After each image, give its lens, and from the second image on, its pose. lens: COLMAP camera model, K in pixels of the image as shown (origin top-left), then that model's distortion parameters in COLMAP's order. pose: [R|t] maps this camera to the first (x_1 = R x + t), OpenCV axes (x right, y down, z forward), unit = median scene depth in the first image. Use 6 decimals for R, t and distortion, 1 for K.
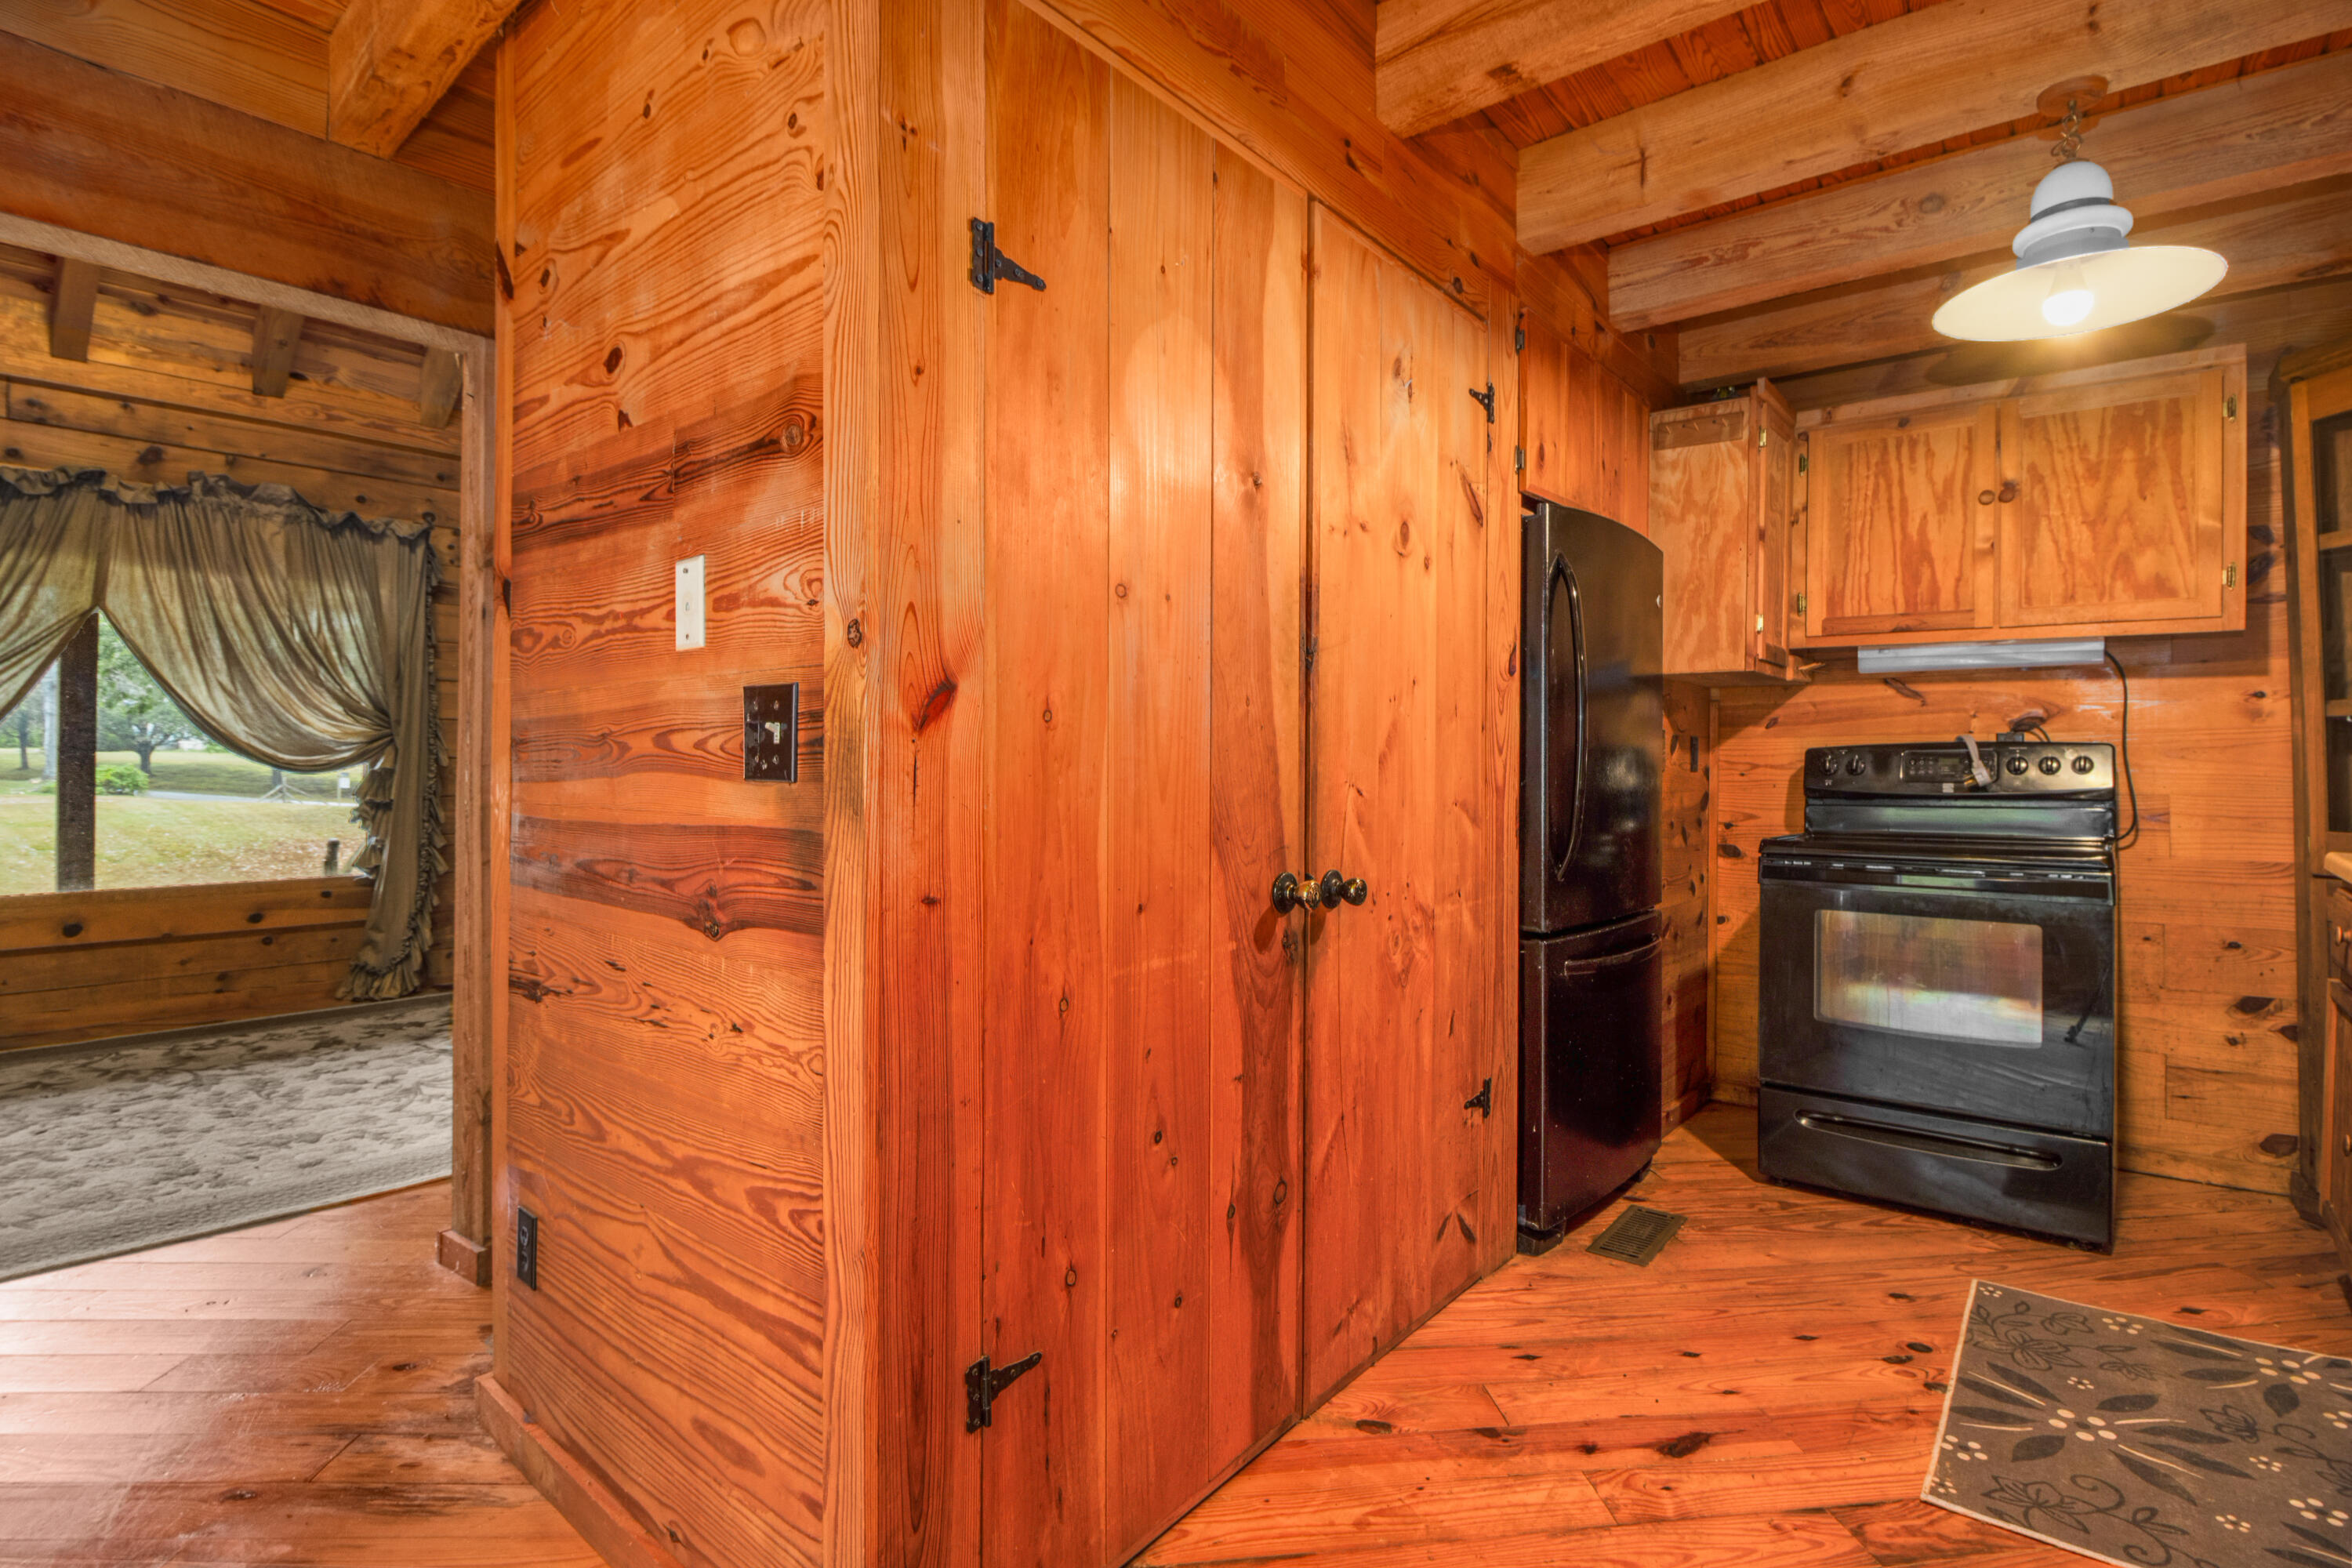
lens RADIAL K [[1138.2, 0, 1212.1], [0, 1138.2, 762.4], [0, 0, 1]] dist [-0.000765, -0.012208]
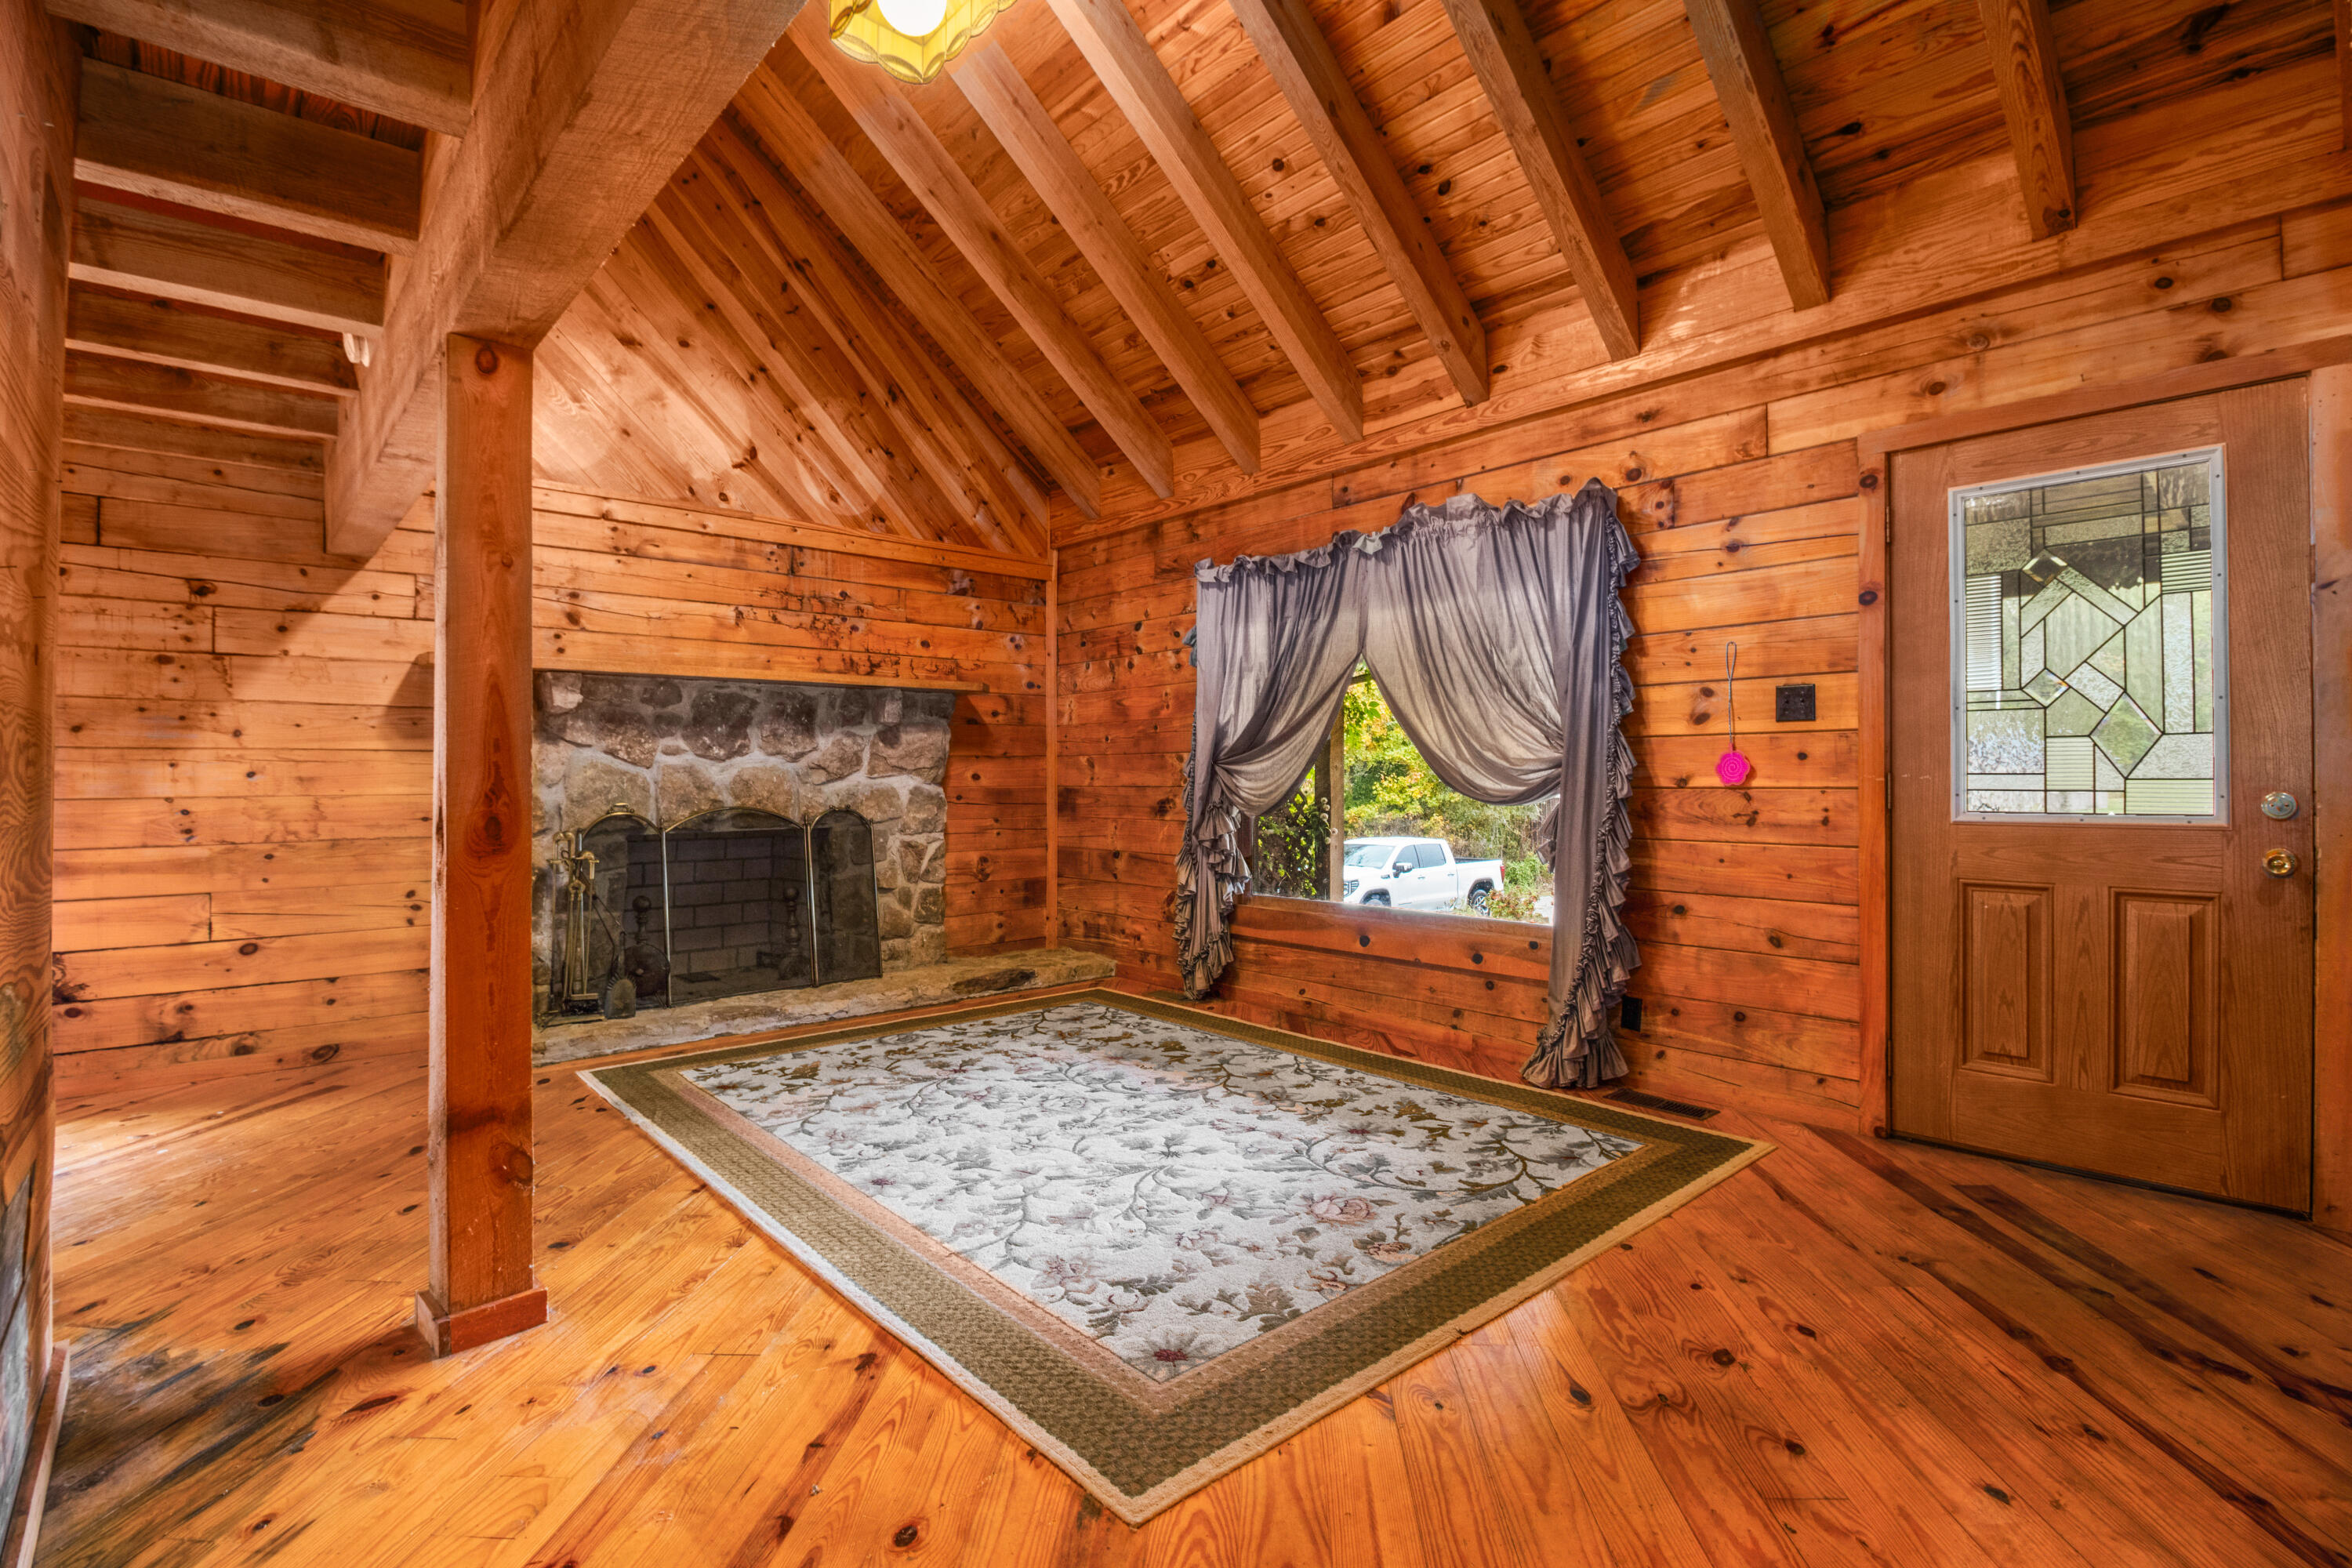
lens RADIAL K [[1066.7, 0, 1152.8], [0, 1066.7, 775.9], [0, 0, 1]] dist [-0.019503, -0.002756]
pose [[-0.159902, -0.015462, -0.987012, 0.168511], [-0.004560, 0.999878, -0.014925, 0.001247], [0.987122, 0.002114, -0.159953, 2.041018]]
